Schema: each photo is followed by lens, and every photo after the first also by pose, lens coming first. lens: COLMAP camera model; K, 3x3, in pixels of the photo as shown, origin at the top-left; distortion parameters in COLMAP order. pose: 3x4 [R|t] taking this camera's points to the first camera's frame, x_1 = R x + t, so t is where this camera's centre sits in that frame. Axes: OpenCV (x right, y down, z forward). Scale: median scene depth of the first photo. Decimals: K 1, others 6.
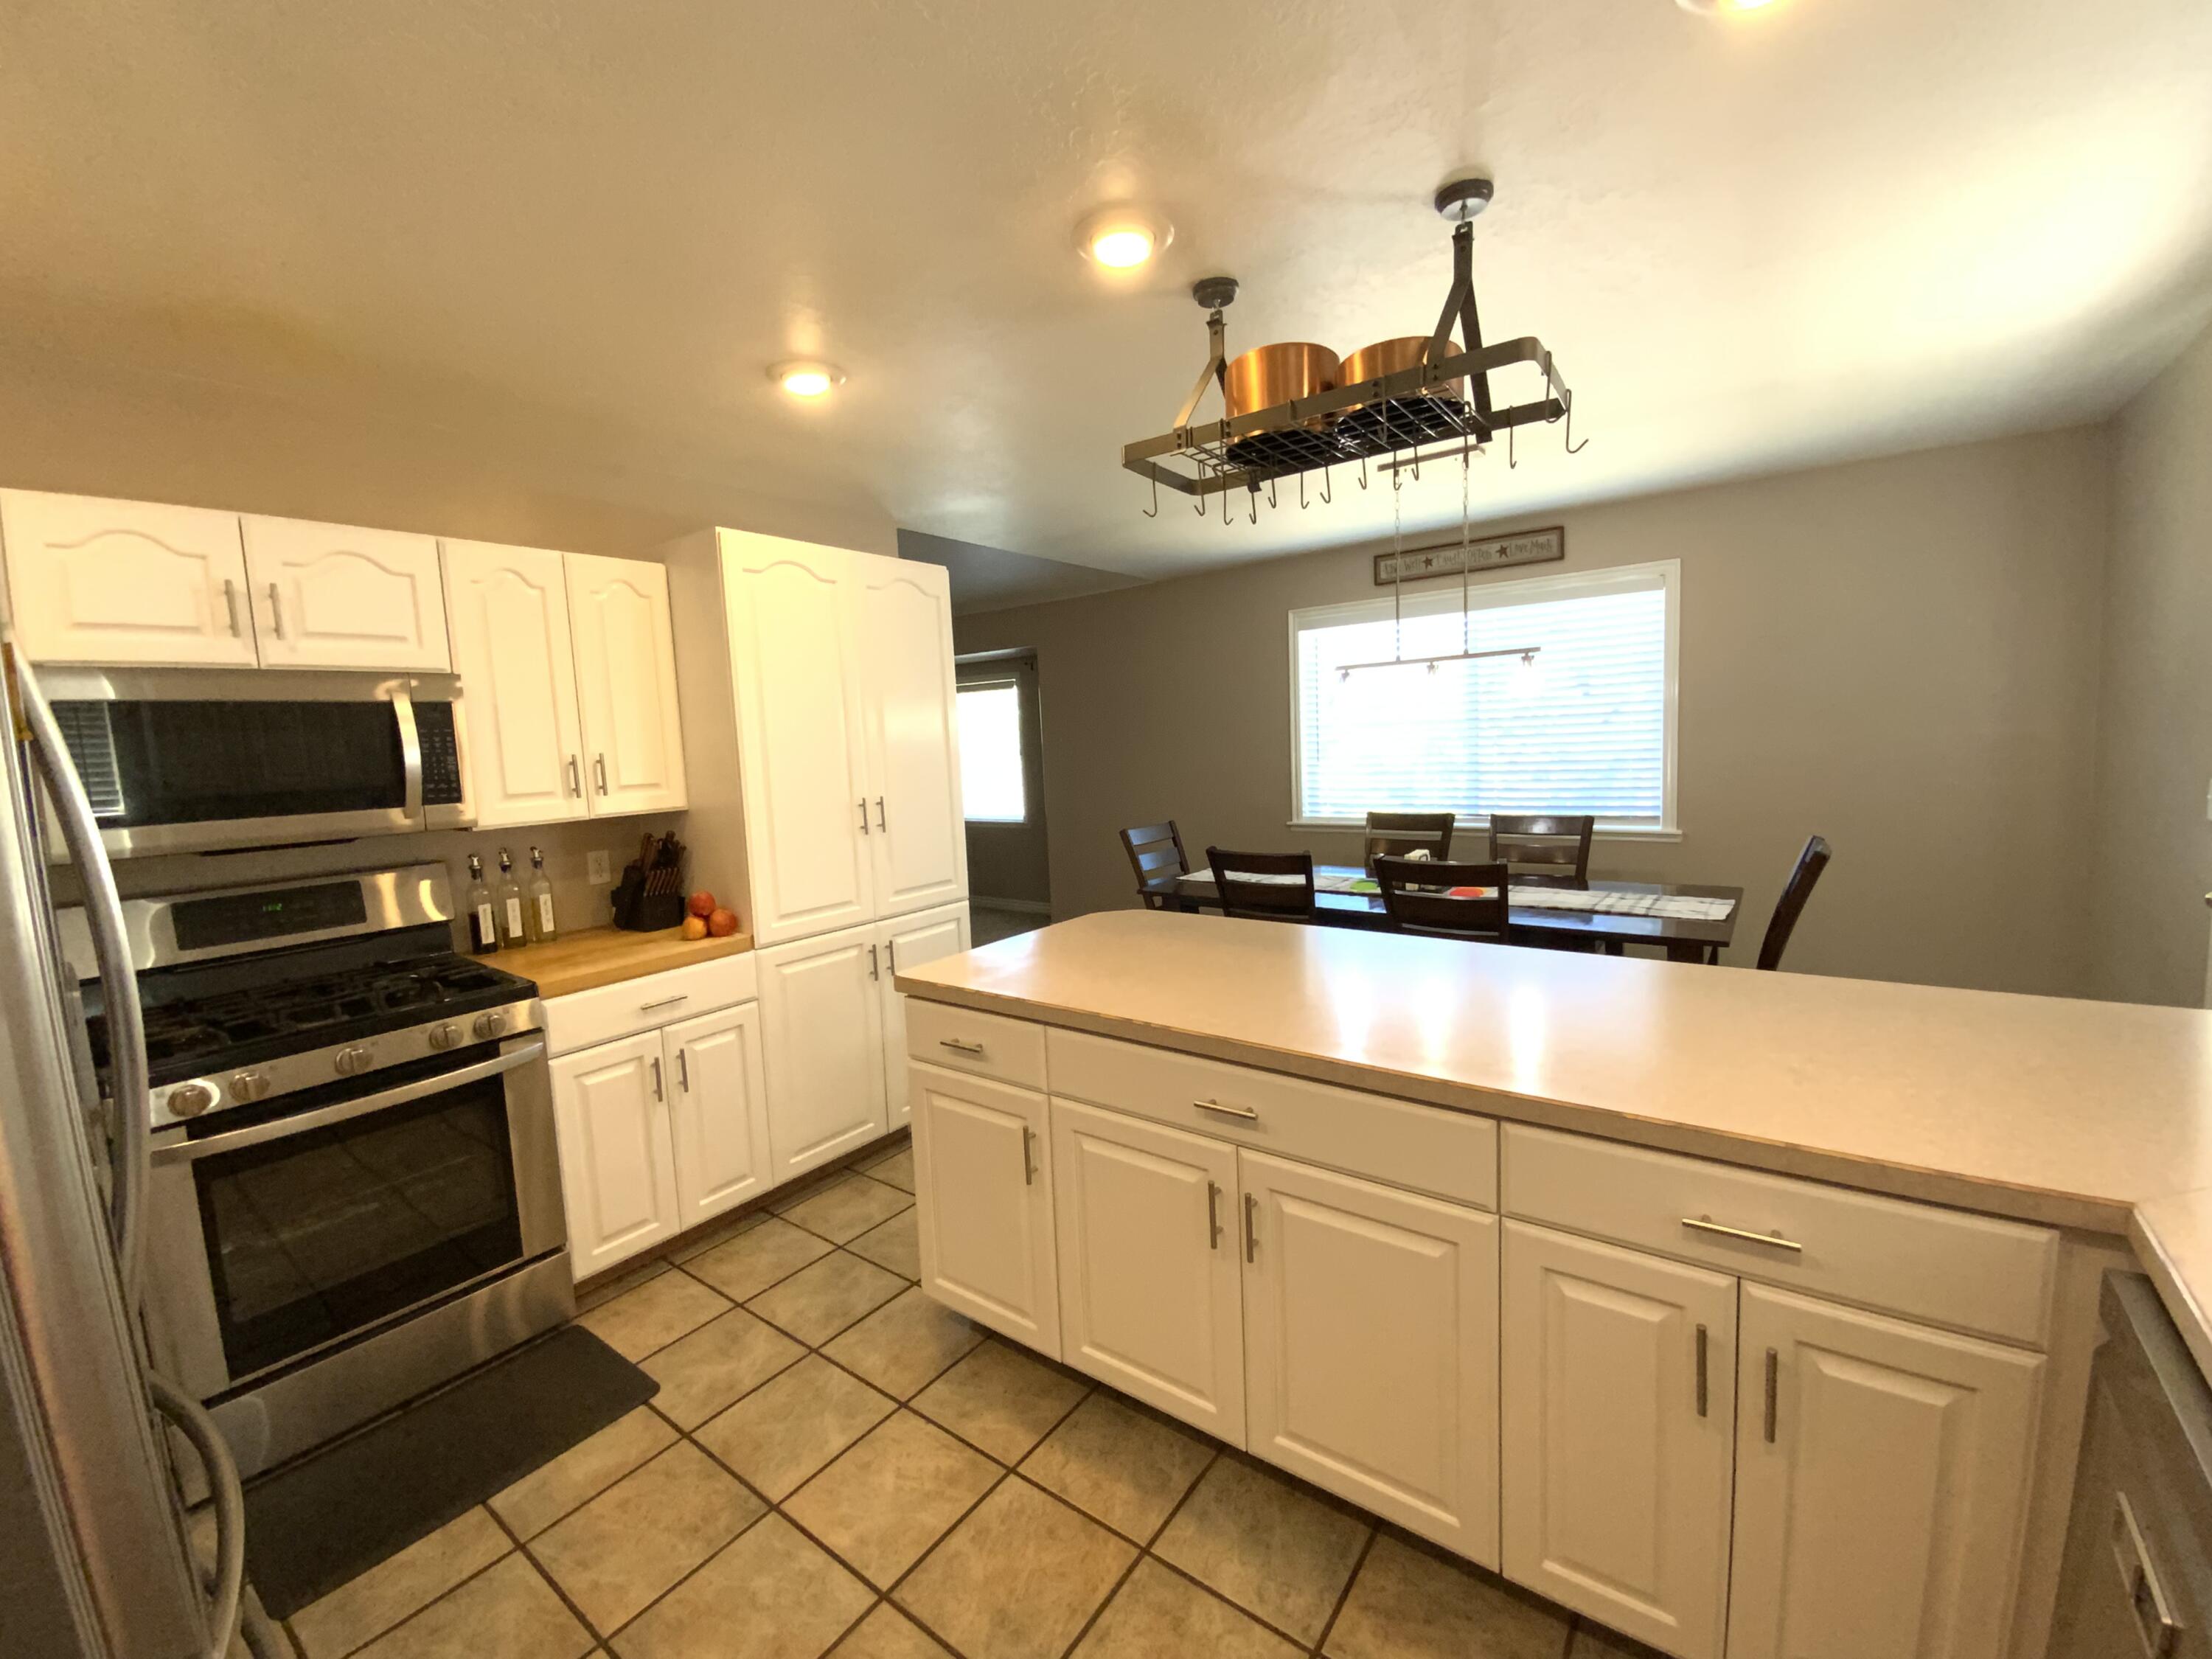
lens RADIAL K [[923.1, 0, 1103.6], [0, 923.1, 833.6], [0, 0, 1]] dist [0.024929, -0.003381]
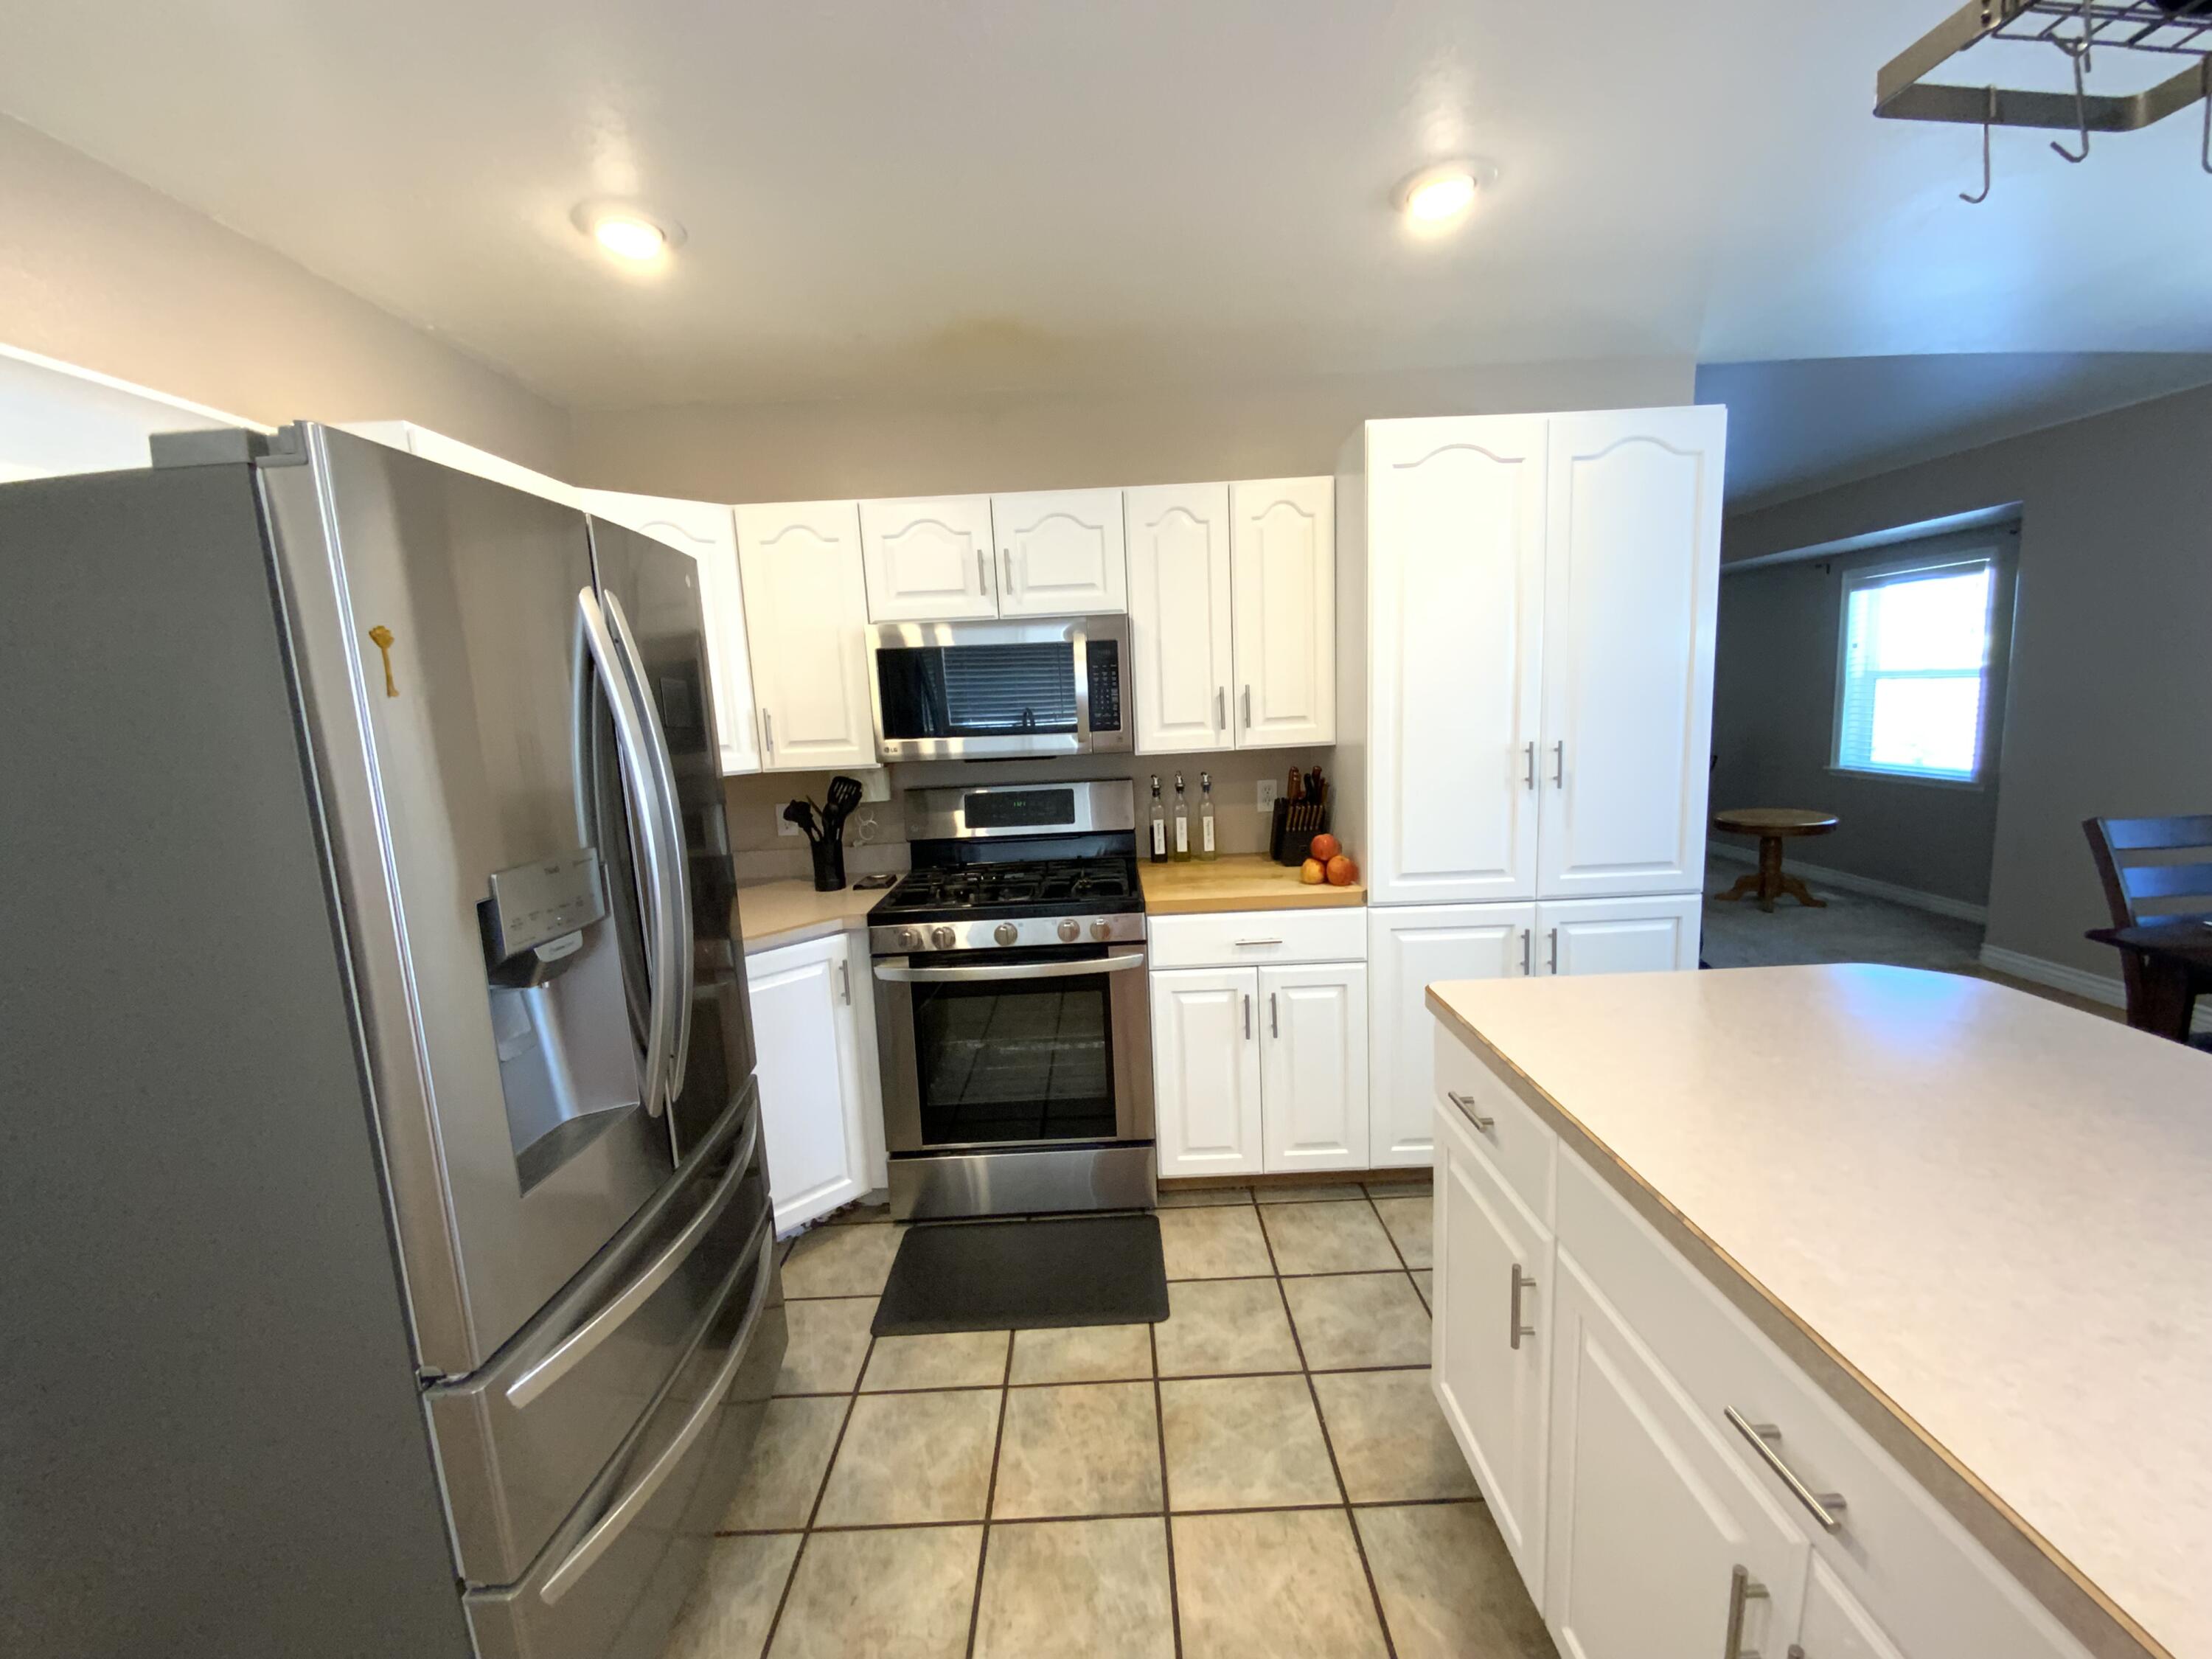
lens RADIAL K [[923.1, 0, 1104.9], [0, 923.1, 829.2], [0, 0, 1]] dist [0.024929, -0.003381]
pose [[0.603908, 0.131382, -0.786151, 0.185578], [-0.066613, 0.991190, 0.114478, -0.038904], [0.794265, -0.016766, 0.607340, 0.301907]]
